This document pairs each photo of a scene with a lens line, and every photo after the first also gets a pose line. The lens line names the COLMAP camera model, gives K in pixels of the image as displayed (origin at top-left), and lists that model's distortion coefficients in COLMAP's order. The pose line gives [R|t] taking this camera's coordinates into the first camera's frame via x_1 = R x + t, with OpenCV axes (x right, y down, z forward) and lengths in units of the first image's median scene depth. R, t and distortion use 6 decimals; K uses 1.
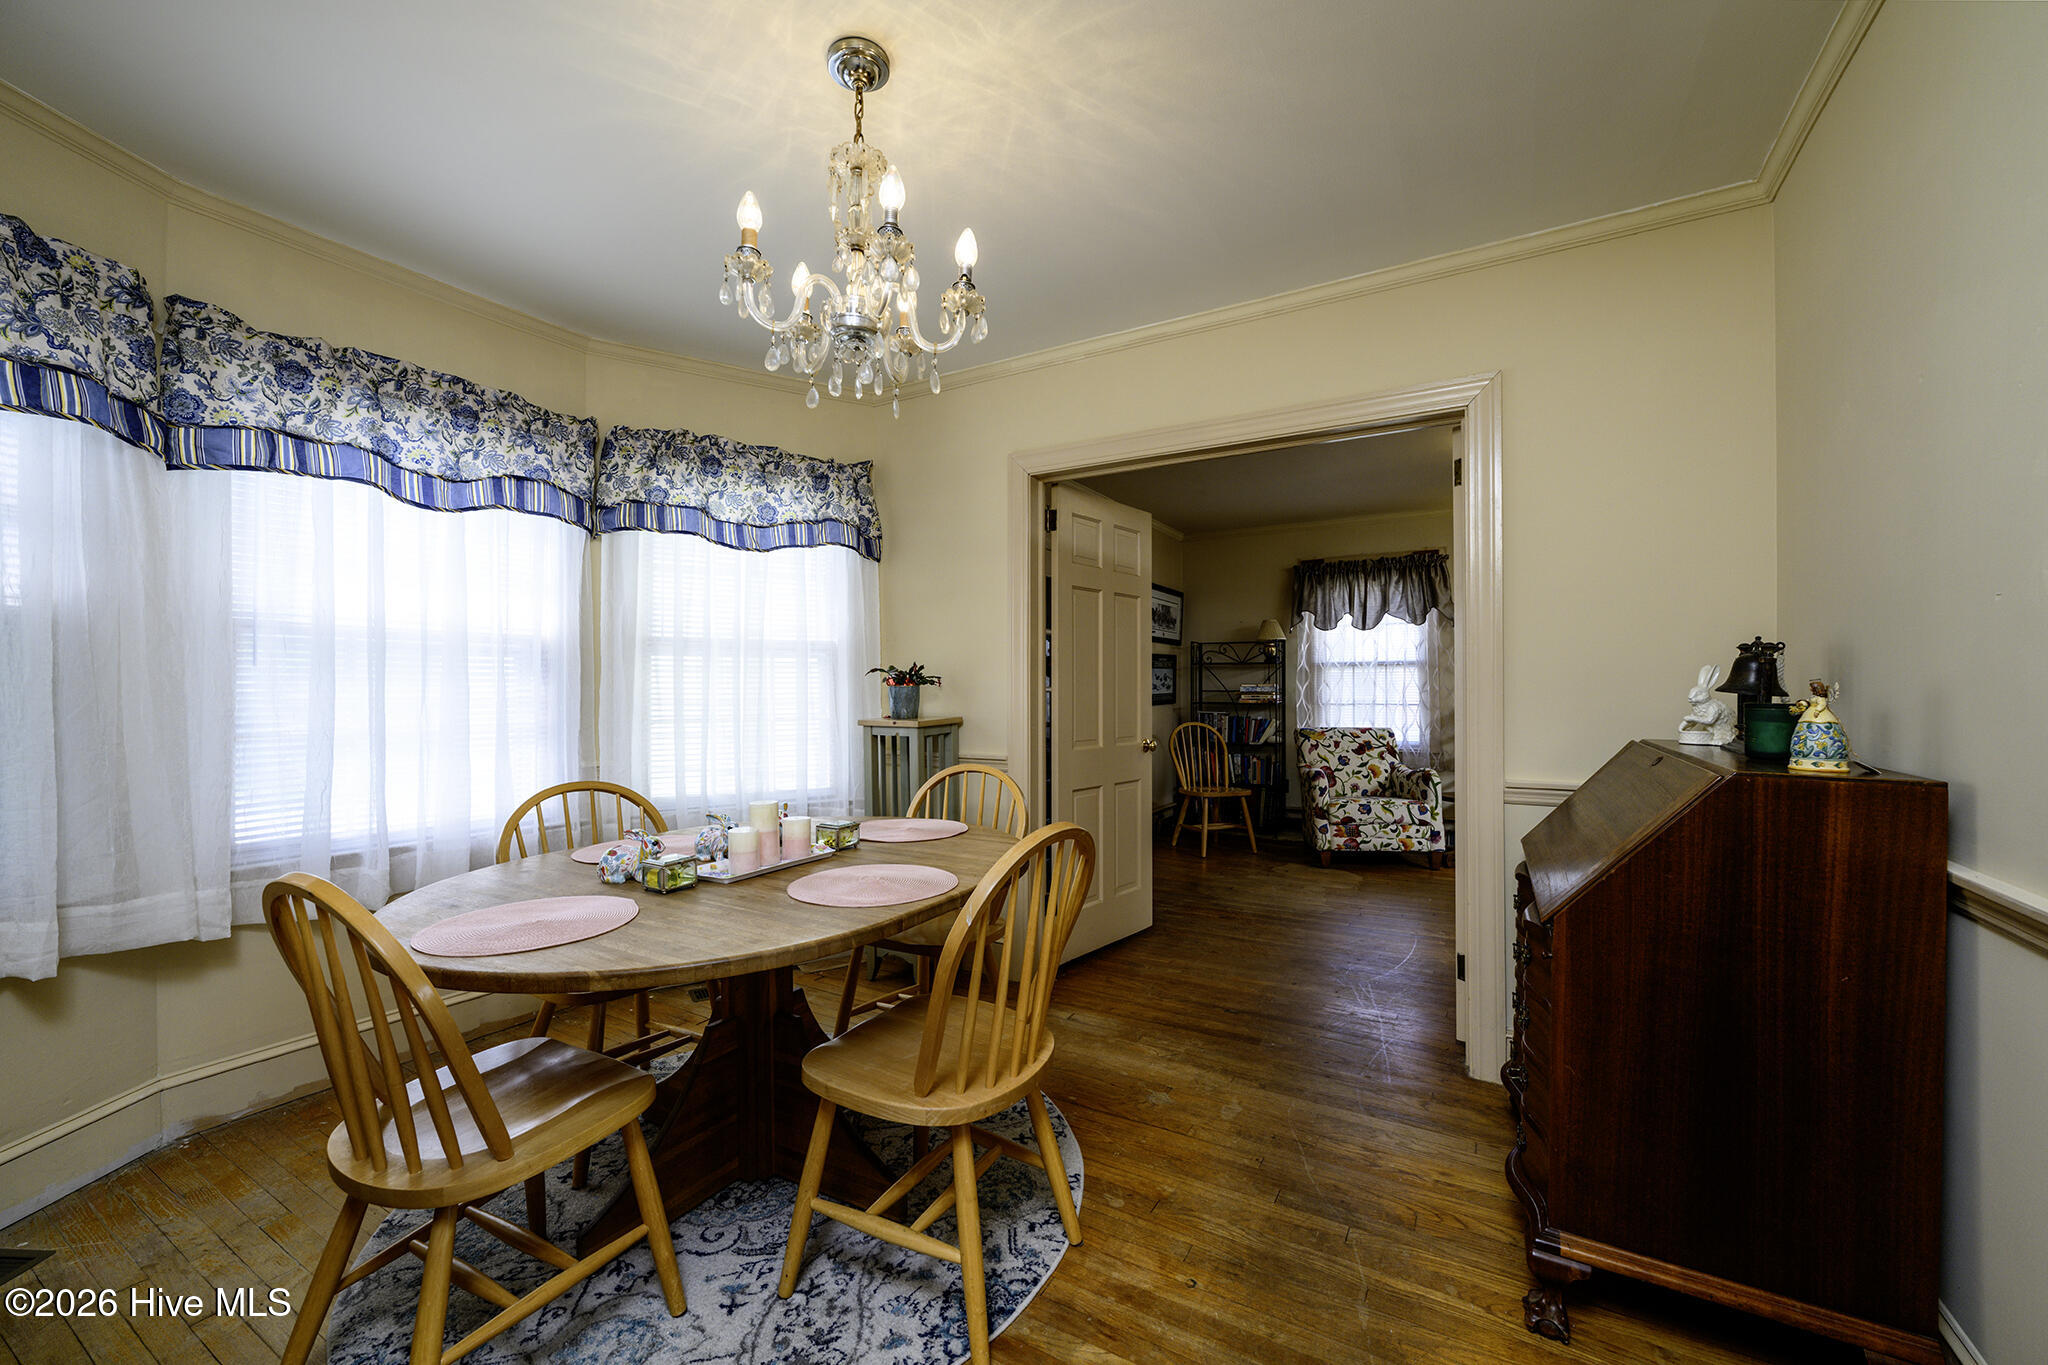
lens RADIAL K [[821.8, 0, 1014.1], [0, 821.8, 682.4], [0, 0, 1]] dist [-0.003451, -0.000019]
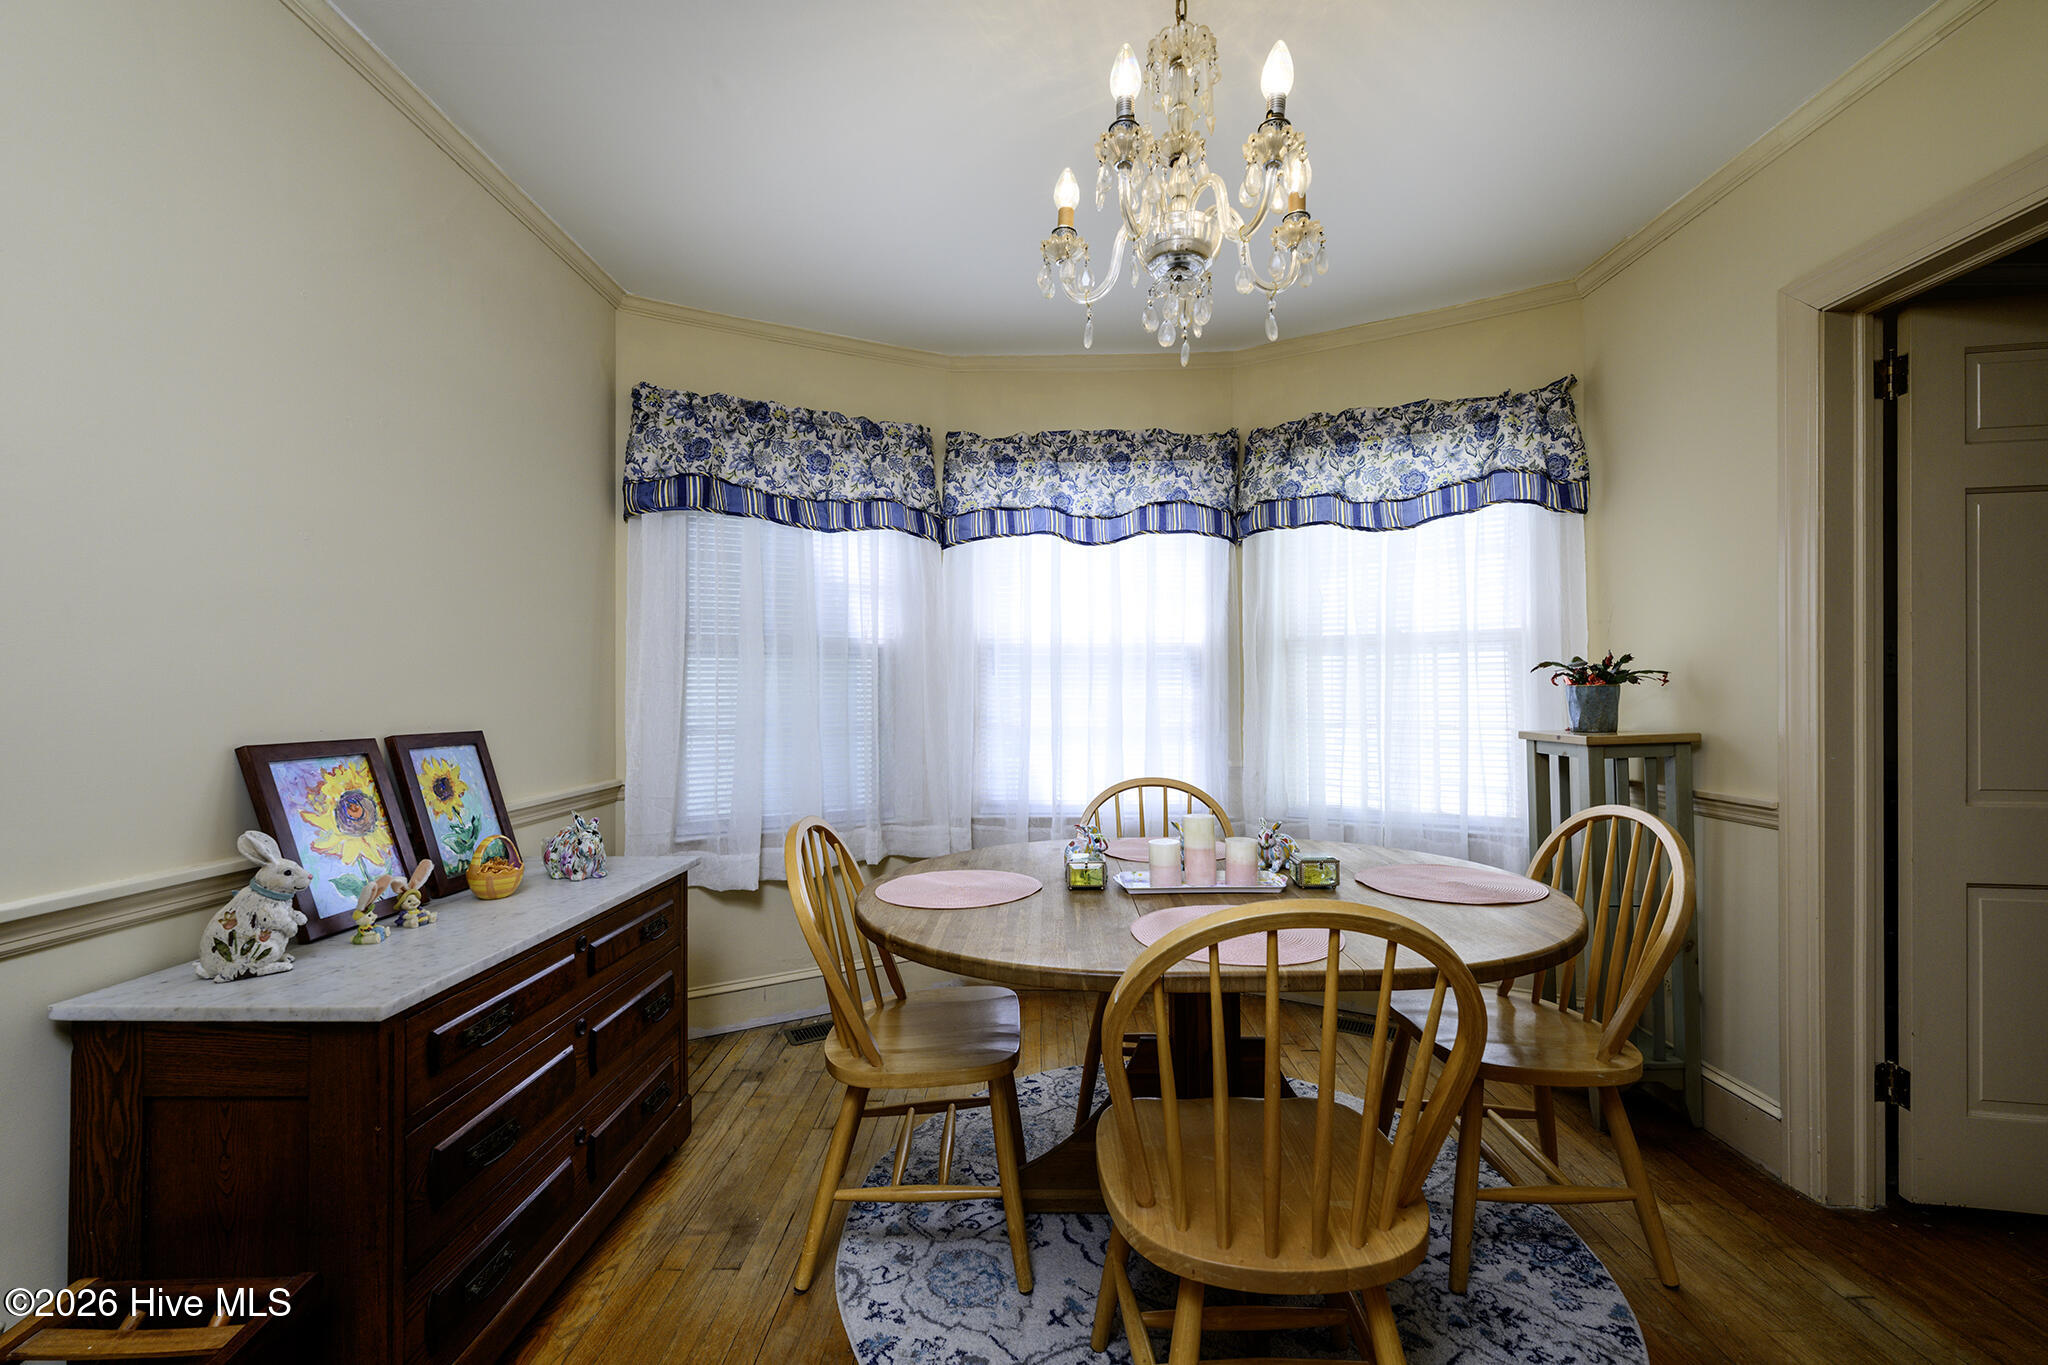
lens RADIAL K [[821.8, 0, 1017.7], [0, 821.8, 696.2], [0, 0, 1]] dist [-0.003451, -0.000019]
pose [[0.492075, 0.002069, -0.870551, 0.286313], [0.010958, 0.999903, 0.008571, 0.002451], [0.870484, -0.013757, 0.492004, 0.283827]]
